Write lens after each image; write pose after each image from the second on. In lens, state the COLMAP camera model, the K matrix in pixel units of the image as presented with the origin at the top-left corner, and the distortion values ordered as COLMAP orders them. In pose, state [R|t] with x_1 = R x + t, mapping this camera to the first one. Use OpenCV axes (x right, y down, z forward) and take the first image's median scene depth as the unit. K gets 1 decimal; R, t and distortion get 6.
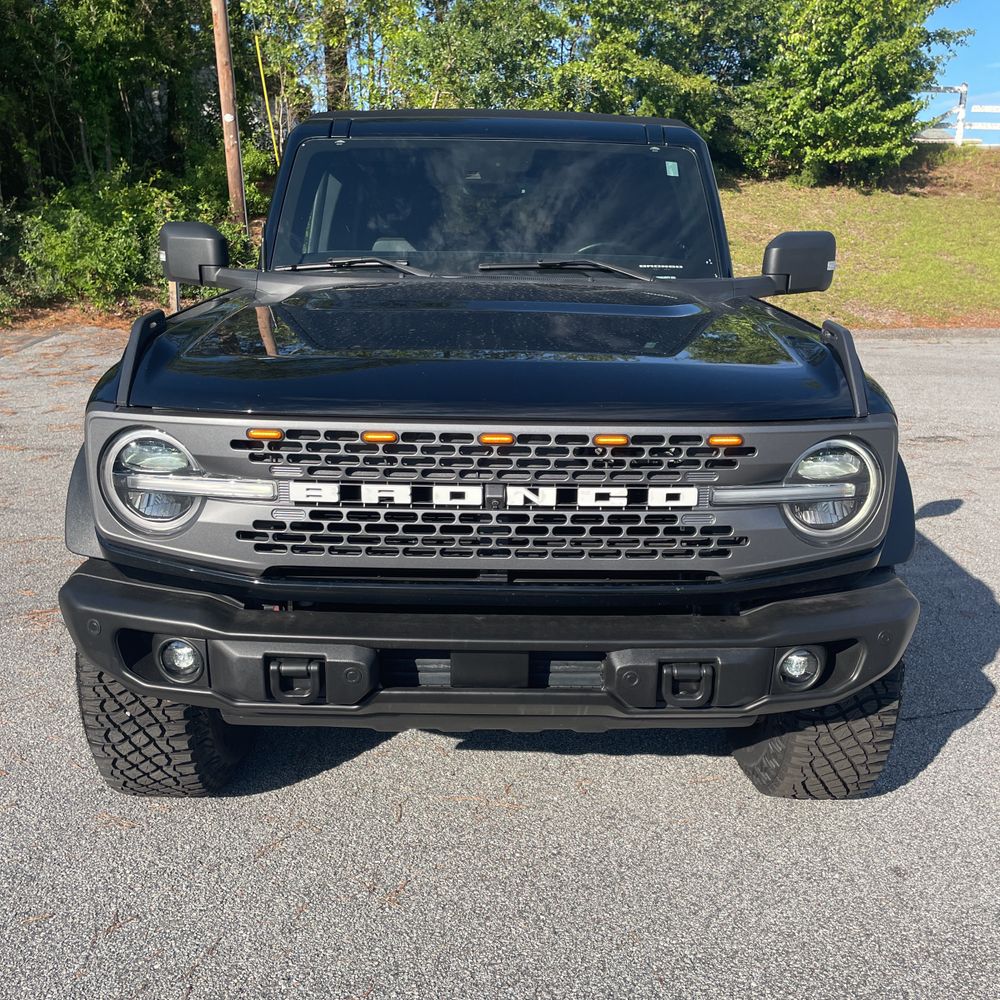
lens RADIAL K [[1019.7, 0, 508.2], [0, 1019.7, 504.5], [0, 0, 1]] dist [0.028348, 0.000000]
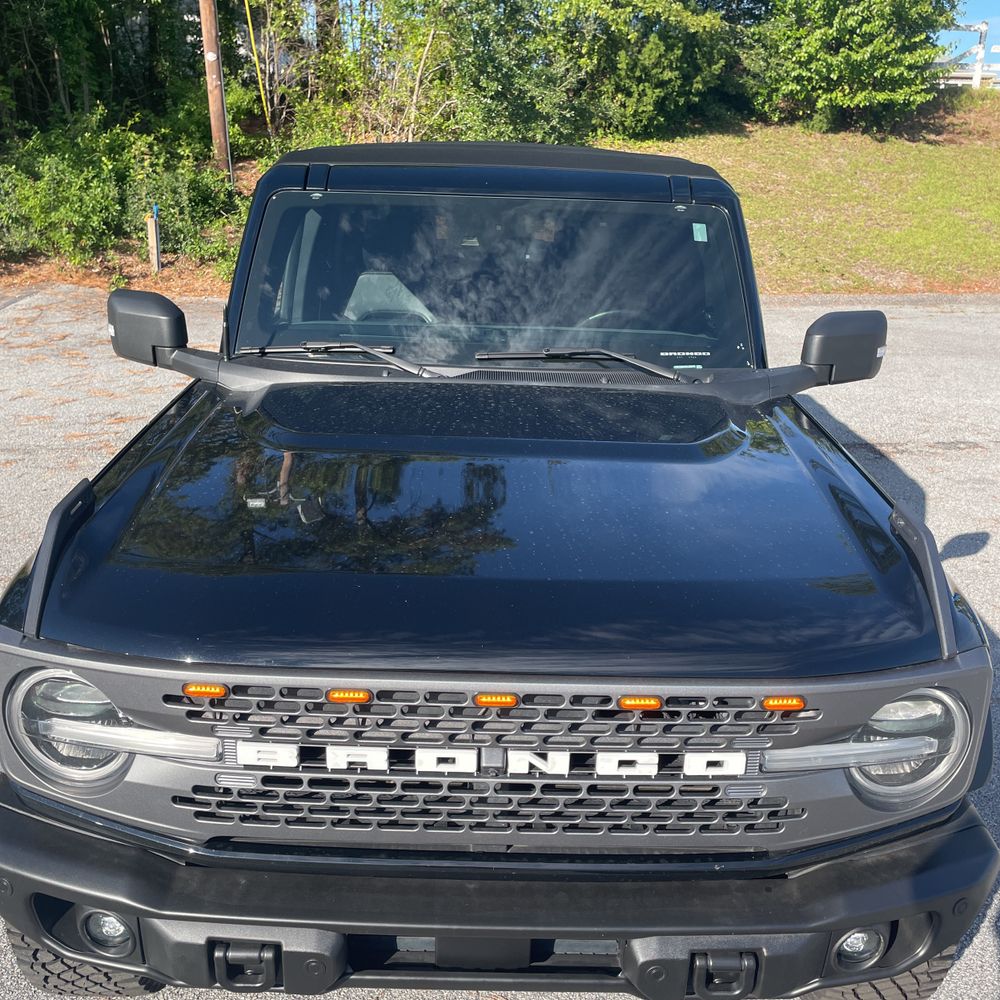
lens RADIAL K [[1019.7, 0, 496.7], [0, 1019.7, 504.4], [0, 0, 1]] dist [0.028348, 0.000000]
pose [[0.999889, 0.014804, -0.001728, -0.003984], [-0.014652, 0.997550, 0.068411, -0.092433], [0.002736, -0.068378, 0.997656, 0.073436]]
